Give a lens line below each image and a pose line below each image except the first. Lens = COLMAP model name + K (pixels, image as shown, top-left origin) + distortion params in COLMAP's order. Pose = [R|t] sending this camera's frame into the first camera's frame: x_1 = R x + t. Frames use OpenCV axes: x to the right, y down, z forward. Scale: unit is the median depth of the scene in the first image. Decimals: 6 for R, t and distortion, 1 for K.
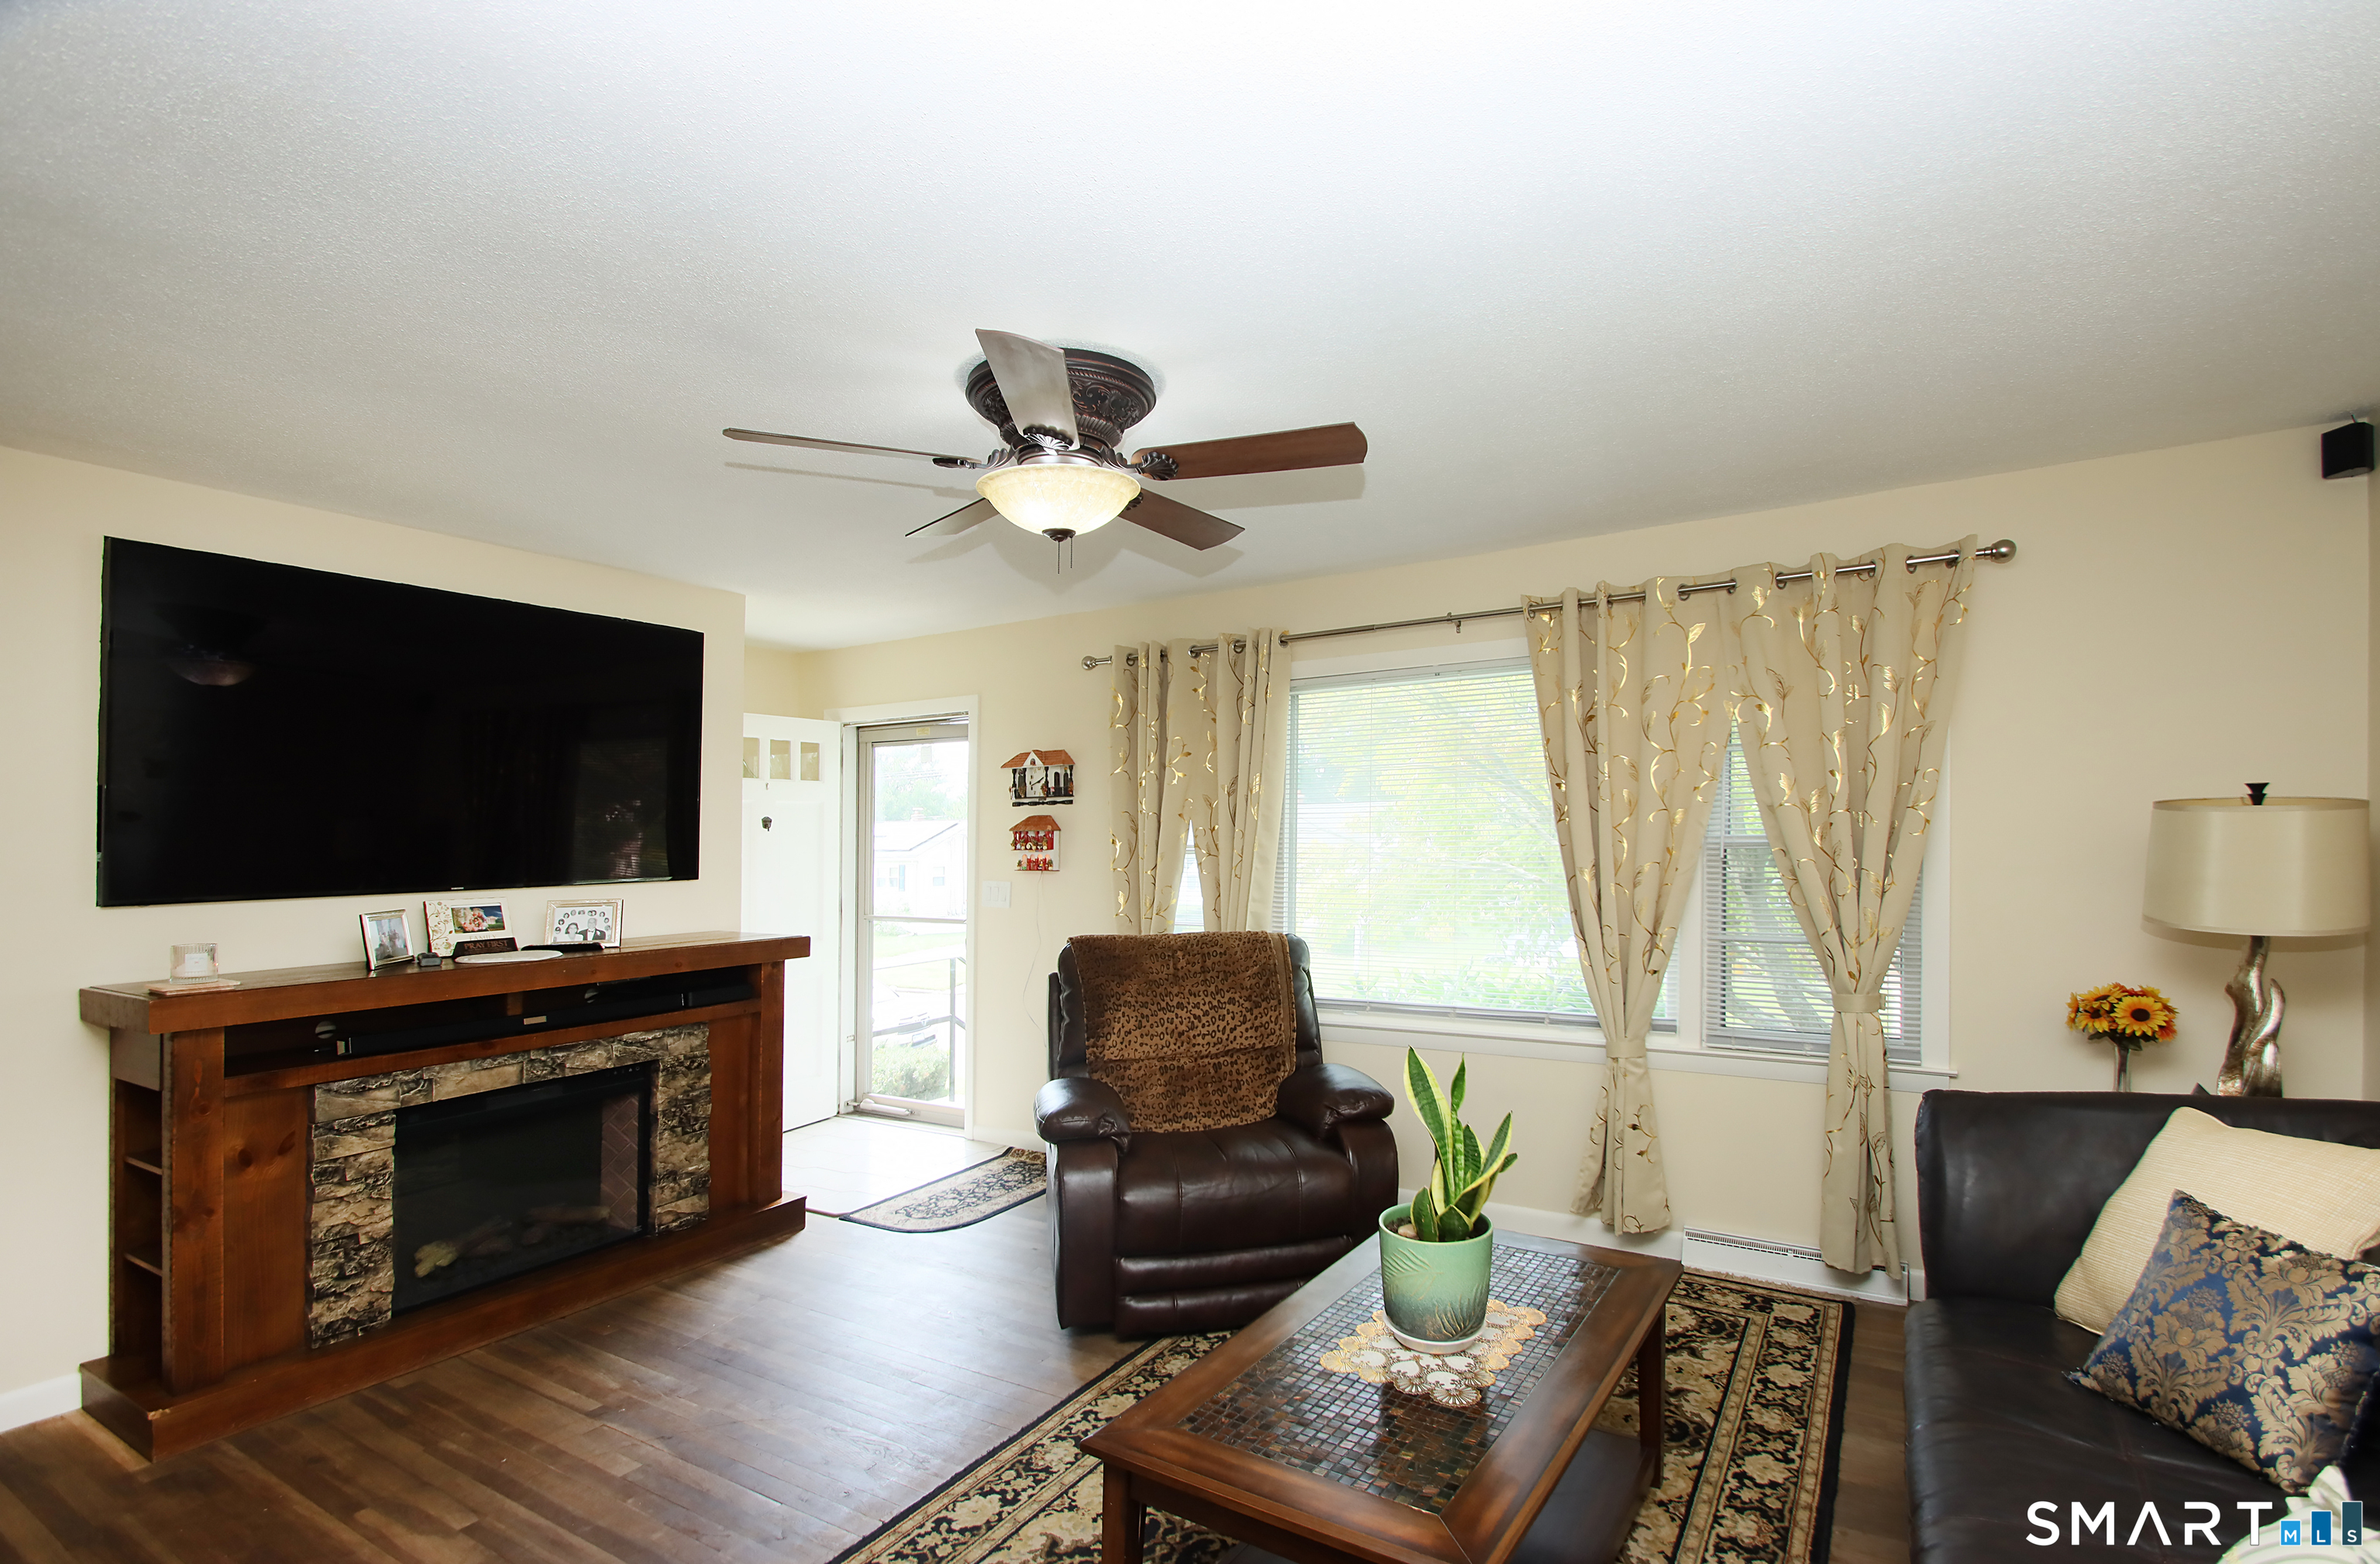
lens RADIAL K [[1120.1, 0, 1190.4], [0, 1120.1, 795.4], [0, 0, 1]] dist [0.027530, -0.017533]
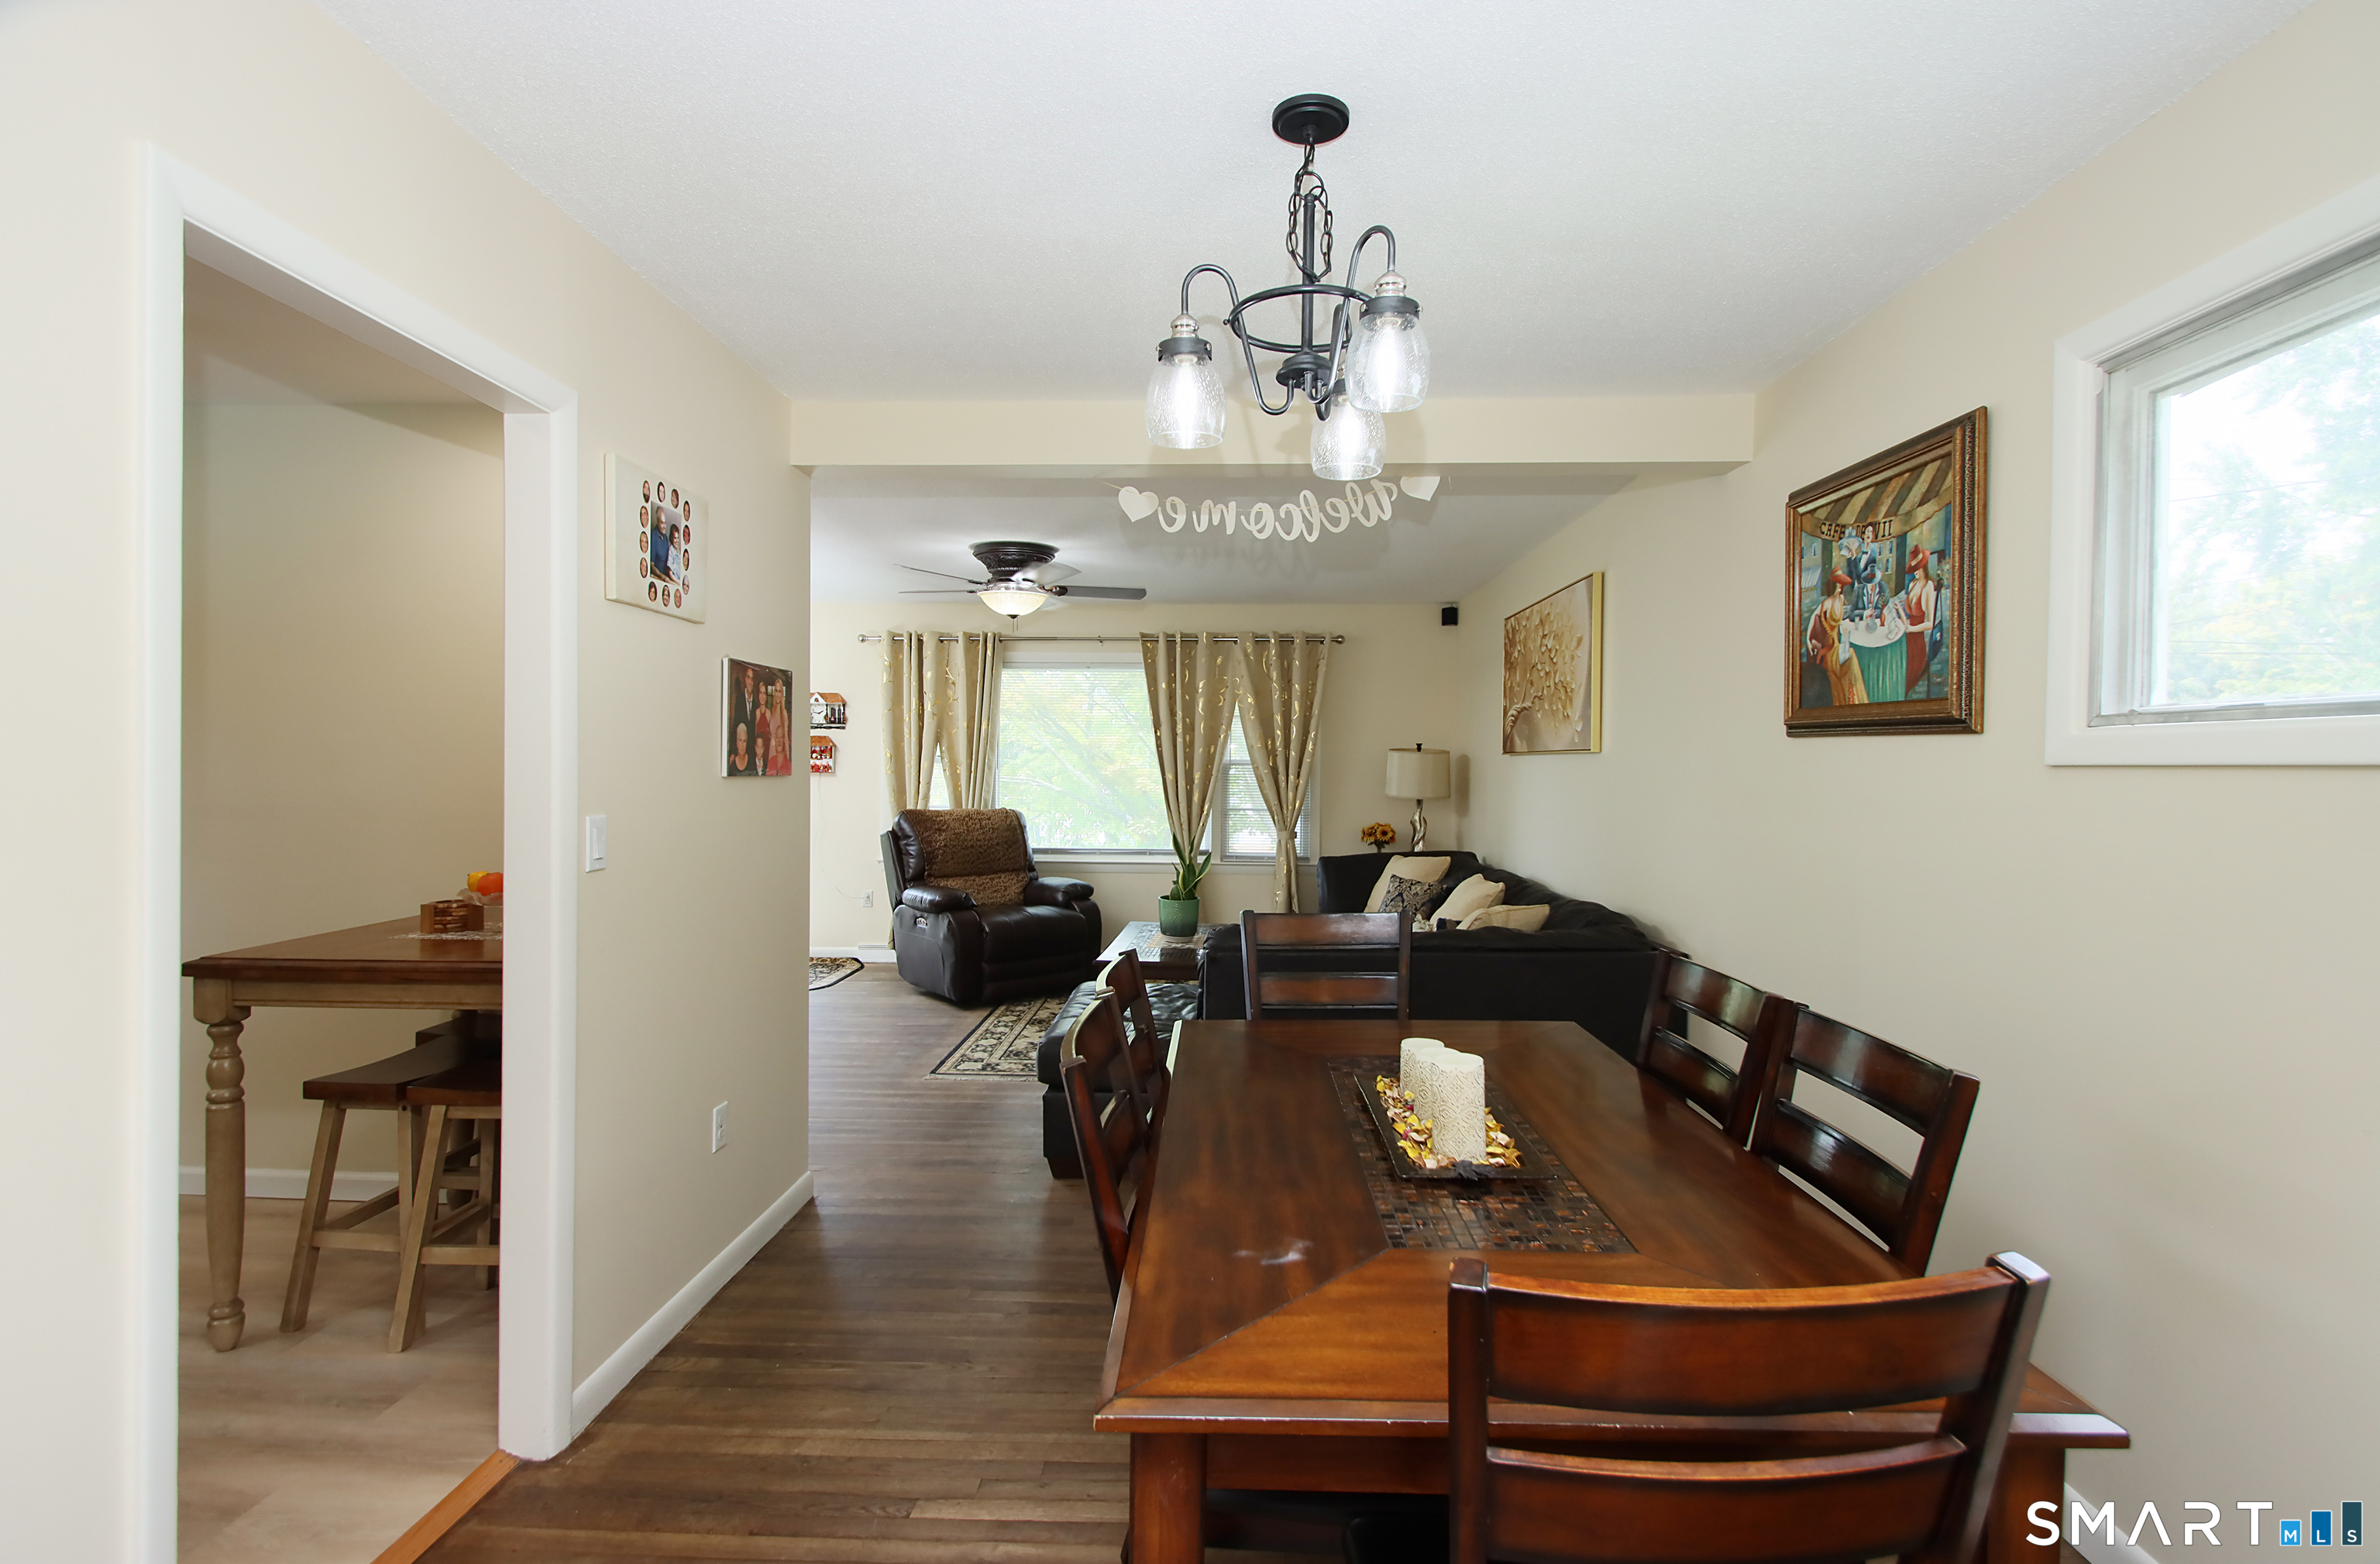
lens RADIAL K [[1112.6, 0, 1203.4], [0, 1112.6, 796.1], [0, 0, 1]] dist [0.001573, -0.000282]
pose [[0.863155, 0.009573, 0.504849, -0.620225], [-0.042557, 0.997642, 0.053842, -0.004289], [-0.503143, -0.067959, 0.861527, -0.752944]]
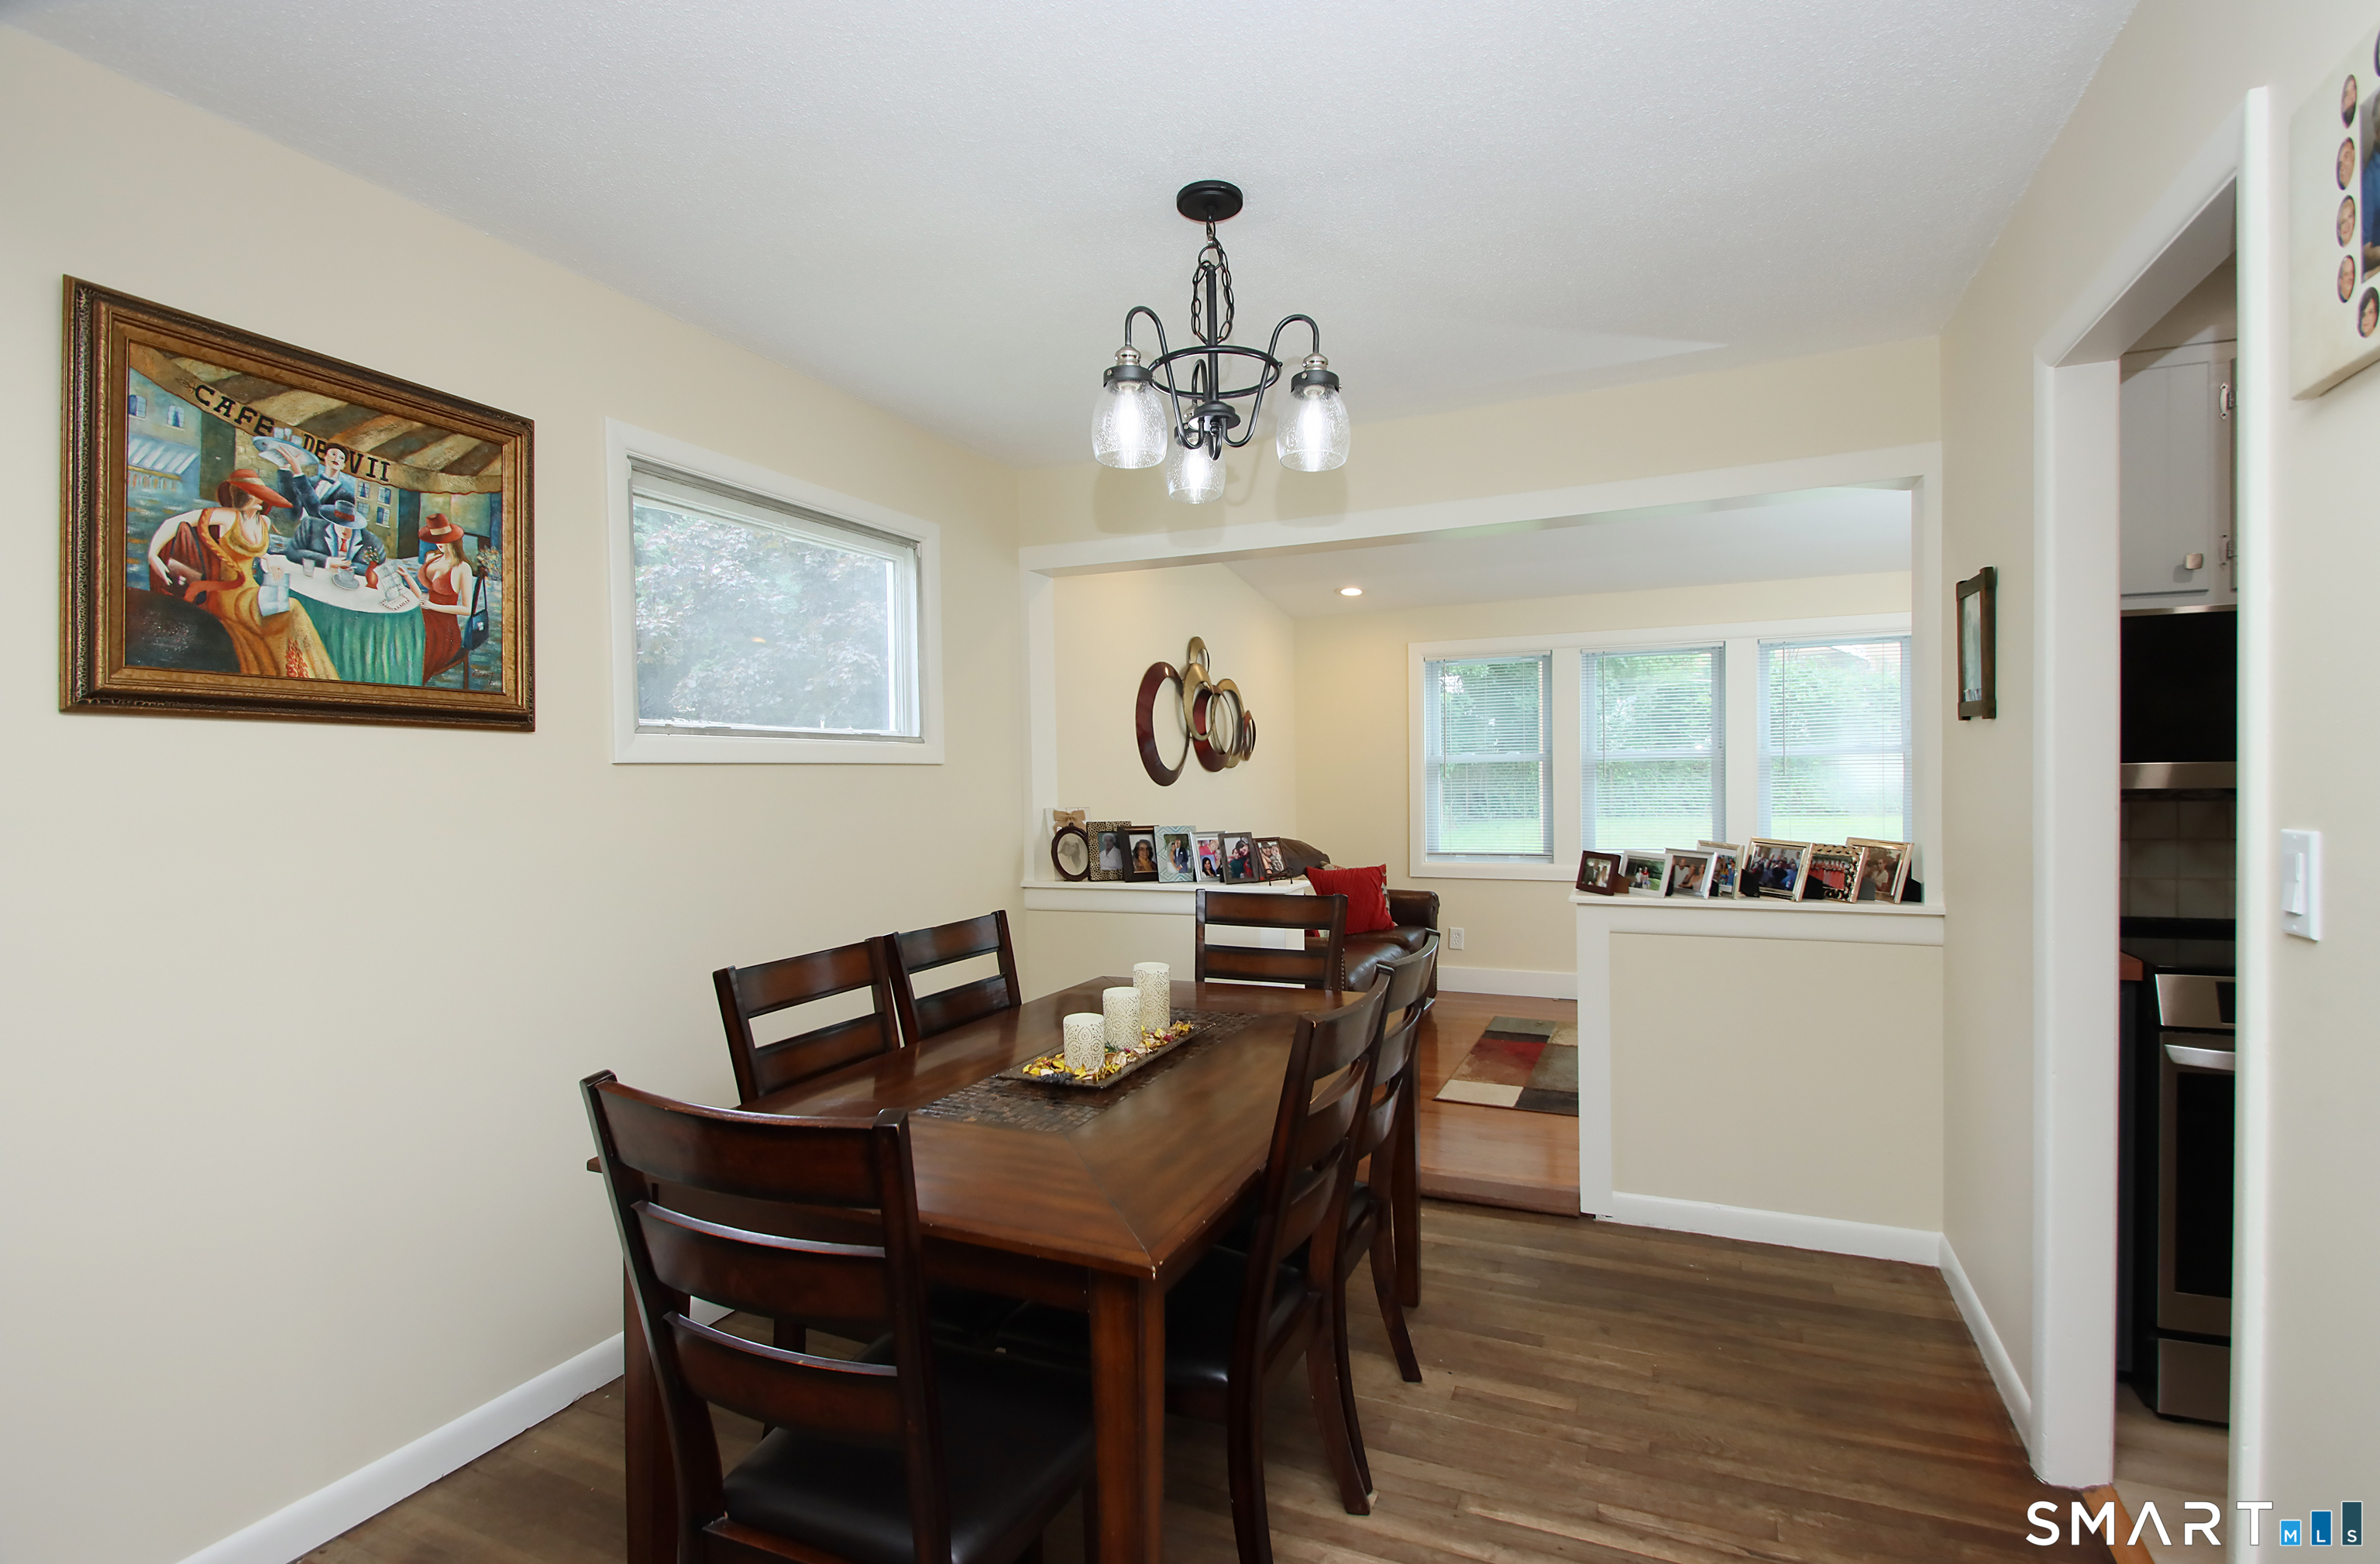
lens RADIAL K [[1110.8, 0, 1190.0], [0, 1110.8, 782.0], [0, 0, 1]] dist [-0.000814, -0.018334]
pose [[-0.990253, 0.031686, -0.135628, -0.229036], [0.035706, 0.998989, -0.027310, 0.035543], [0.134626, -0.031887, -0.990383, 0.239938]]
